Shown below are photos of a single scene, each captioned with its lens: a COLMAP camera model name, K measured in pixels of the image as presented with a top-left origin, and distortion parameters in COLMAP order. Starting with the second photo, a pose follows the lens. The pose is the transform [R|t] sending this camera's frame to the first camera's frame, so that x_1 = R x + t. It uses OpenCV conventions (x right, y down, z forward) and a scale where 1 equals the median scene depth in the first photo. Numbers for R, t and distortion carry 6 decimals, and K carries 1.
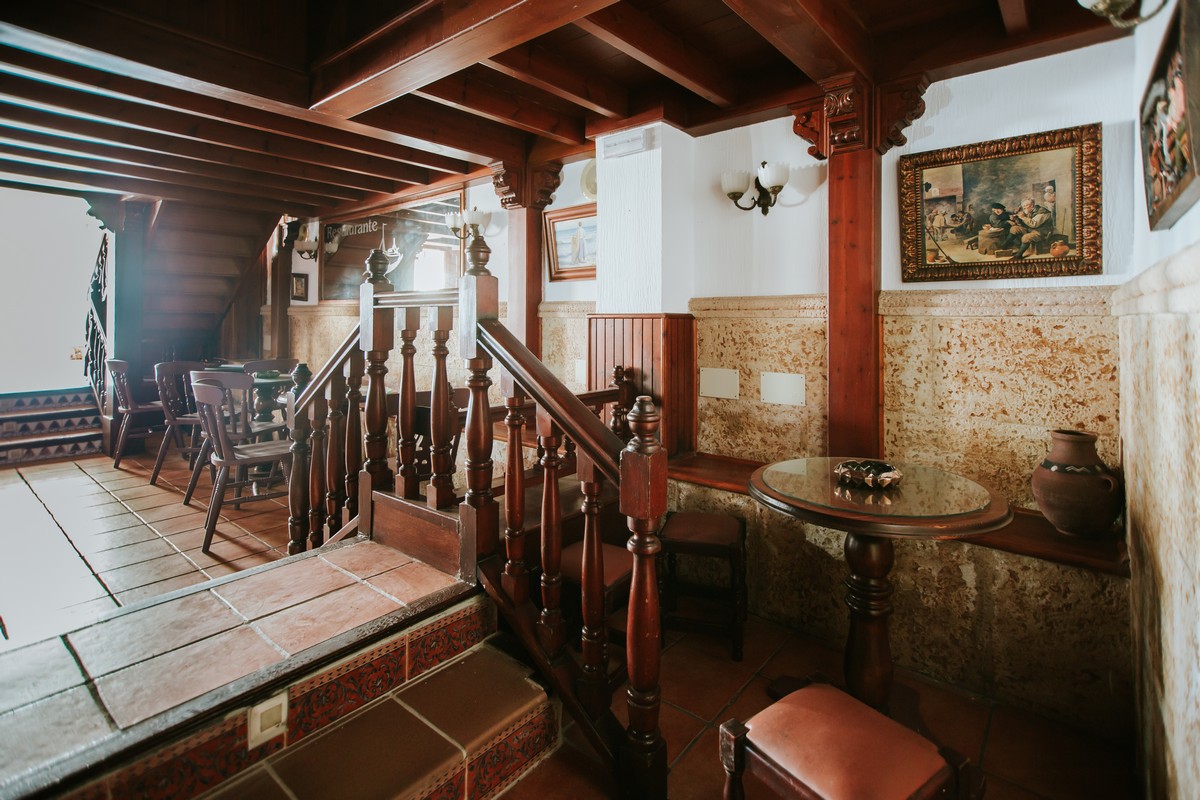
lens RADIAL K [[574.1, 0, 611.5], [0, 574.1, 315.9], [0, 0, 1]] dist [0.002132, 0.006407]
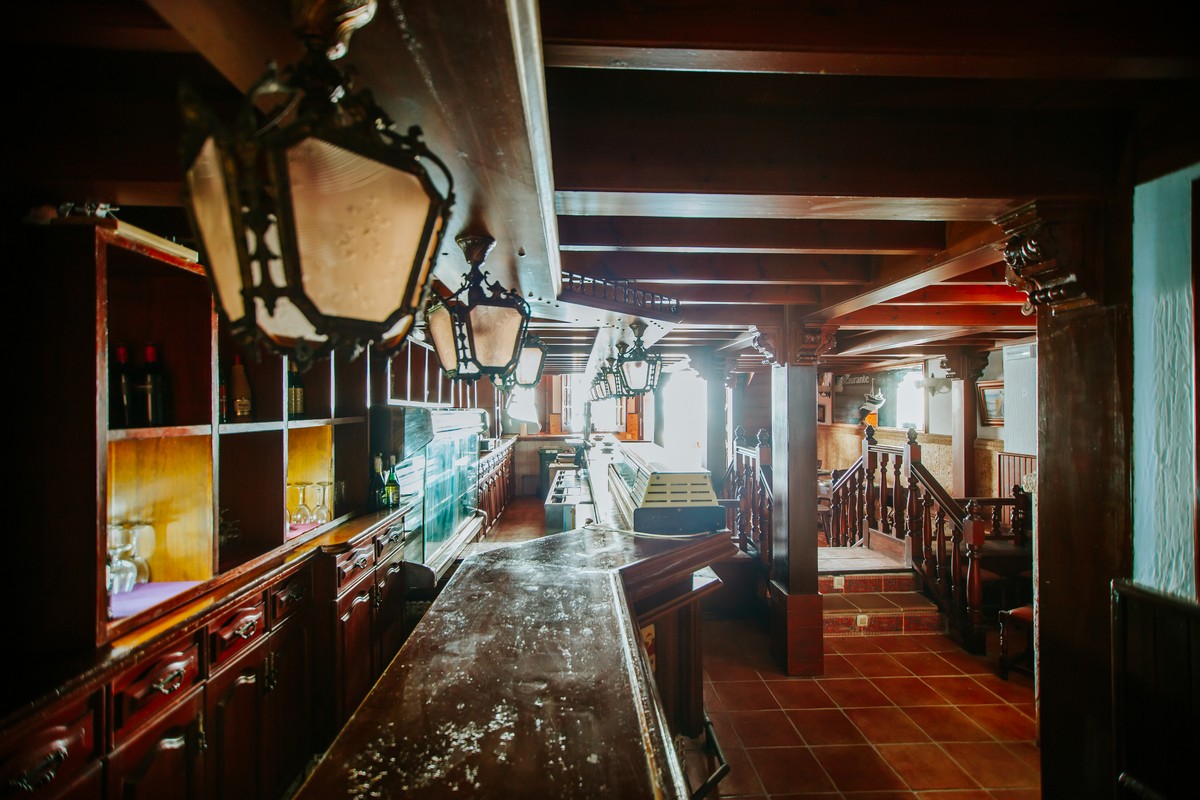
lens RADIAL K [[555.1, 0, 600.0], [0, 555.1, 400.0], [0, 0, 1]] dist [-0.000631, 0.000137]
pose [[0.668774, -0.013615, -0.743341, 0.565650], [0.009374, 0.999907, -0.009881, -0.217526], [0.743406, -0.000360, 0.668840, -1.391530]]
